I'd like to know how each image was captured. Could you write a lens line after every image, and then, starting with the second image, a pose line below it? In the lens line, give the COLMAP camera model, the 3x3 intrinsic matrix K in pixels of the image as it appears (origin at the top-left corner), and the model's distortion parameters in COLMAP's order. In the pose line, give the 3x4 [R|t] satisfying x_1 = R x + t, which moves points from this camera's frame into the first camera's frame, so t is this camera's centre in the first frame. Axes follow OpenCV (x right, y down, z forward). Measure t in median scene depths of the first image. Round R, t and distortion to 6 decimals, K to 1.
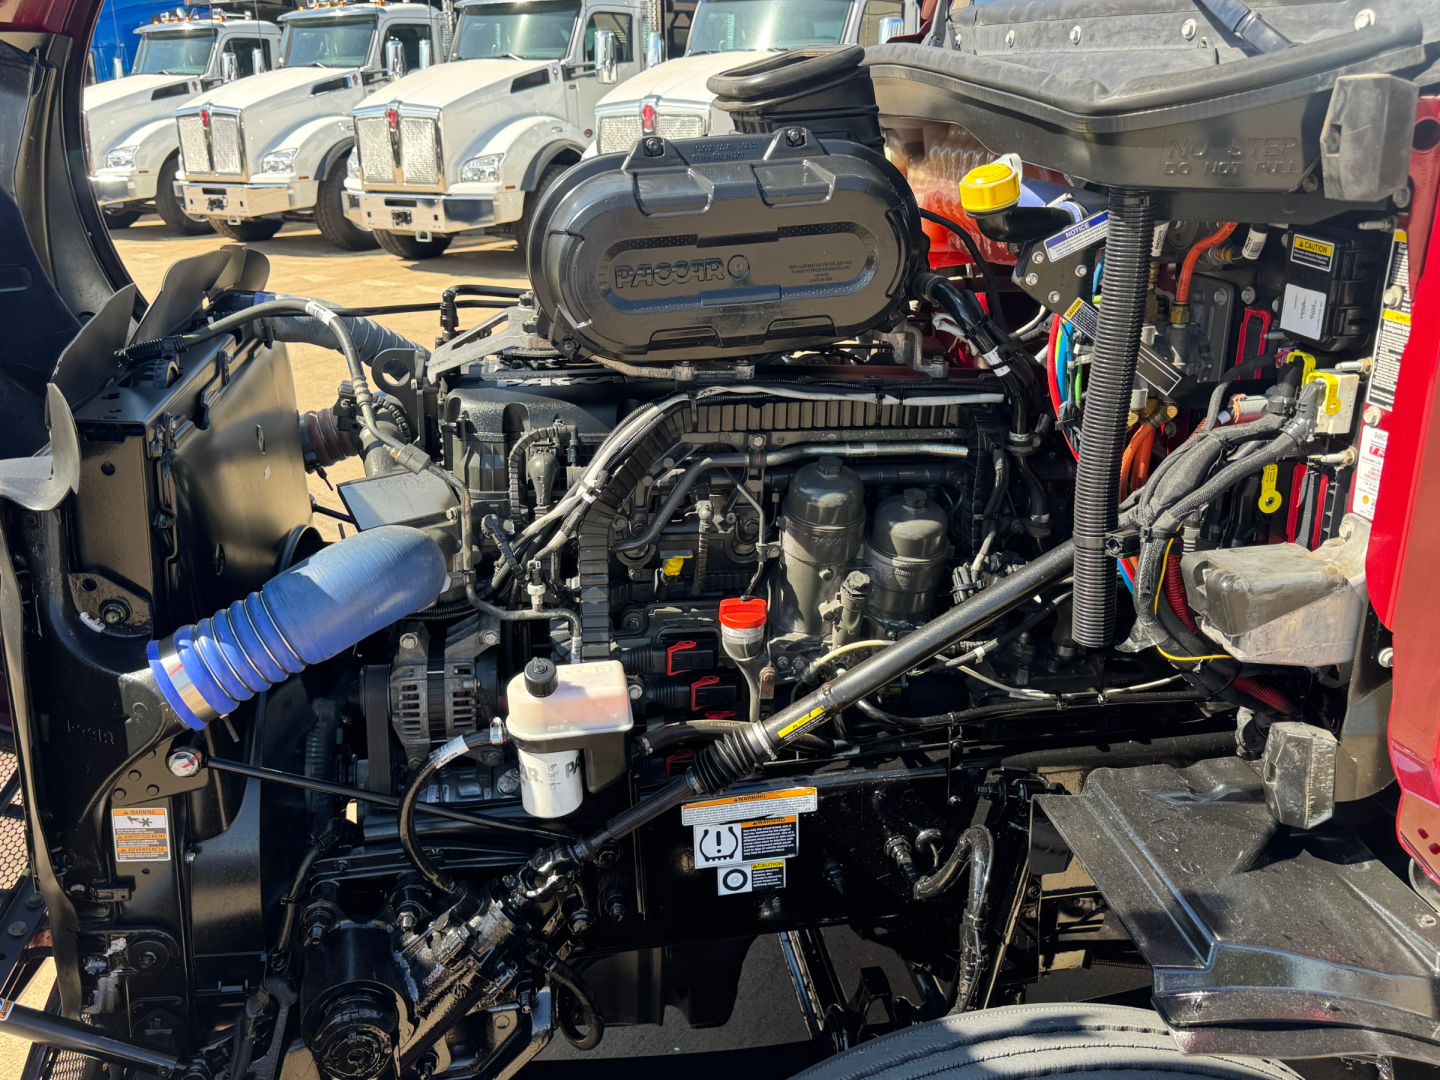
lens RADIAL K [[1229.8, 0, 726.9], [0, 1229.8, 562.2], [0, 0, 1]] dist [0.045306, -0.014483]
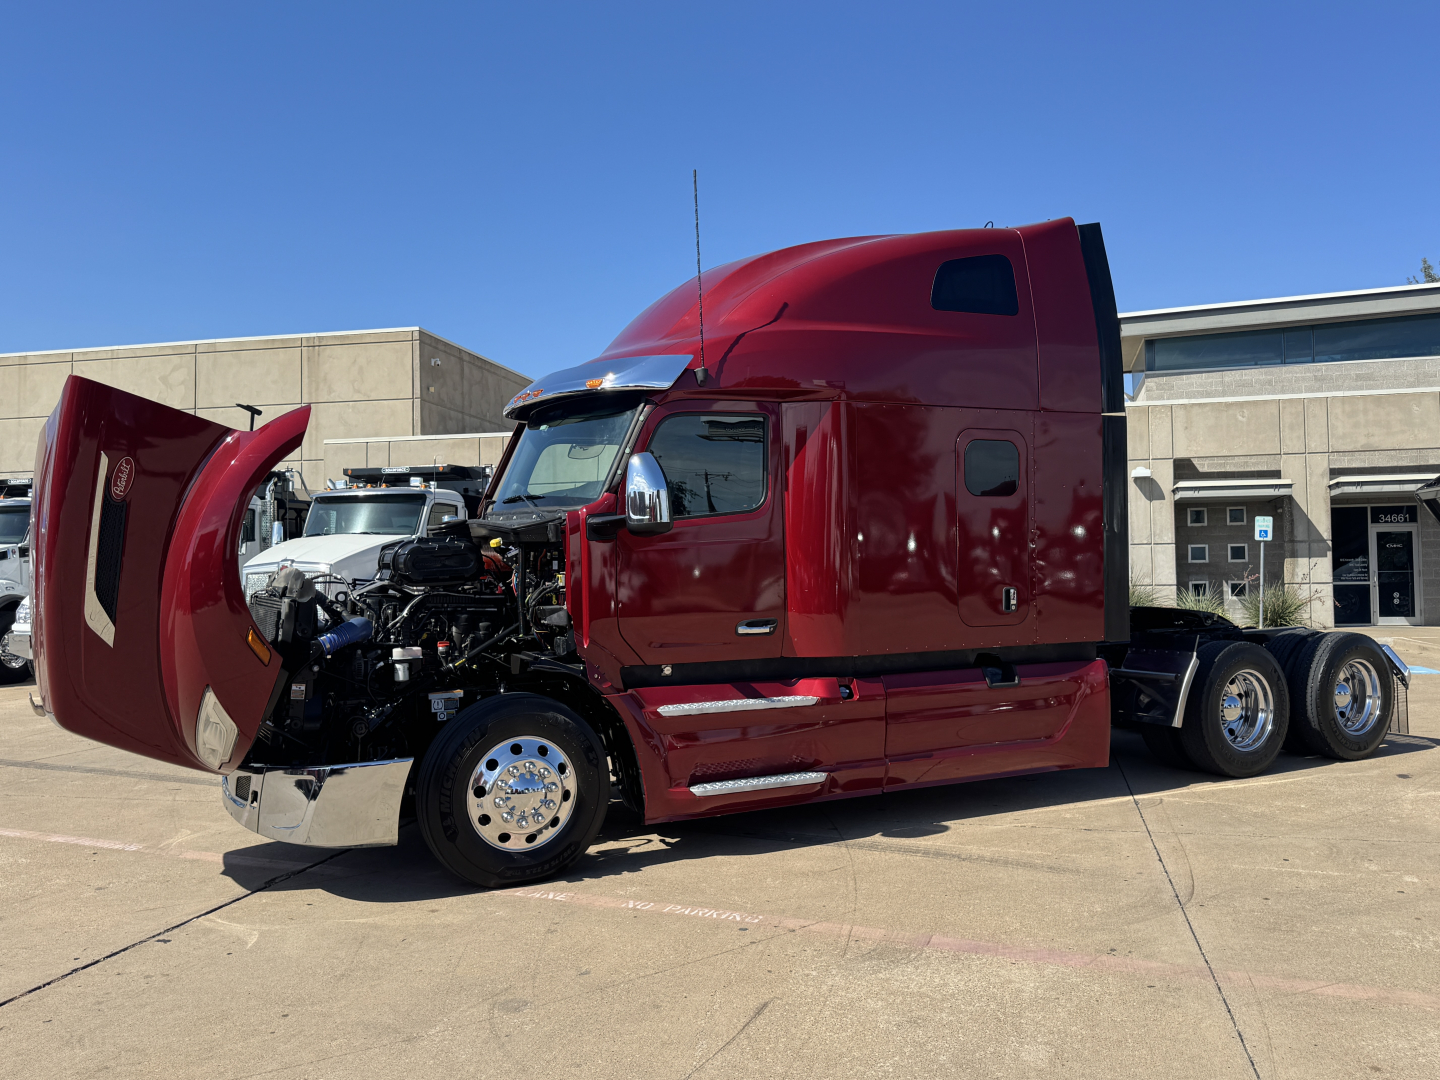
lens RADIAL K [[1229.8, 0, 726.9], [0, 1229.8, 562.2], [0, 0, 1]] dist [0.045306, -0.014483]
pose [[0.938108, 0.008065, 0.346250, -0.522270], [0.120428, 0.929751, -0.347936, 1.322913], [-0.324733, 0.368100, 0.871235, -2.971018]]
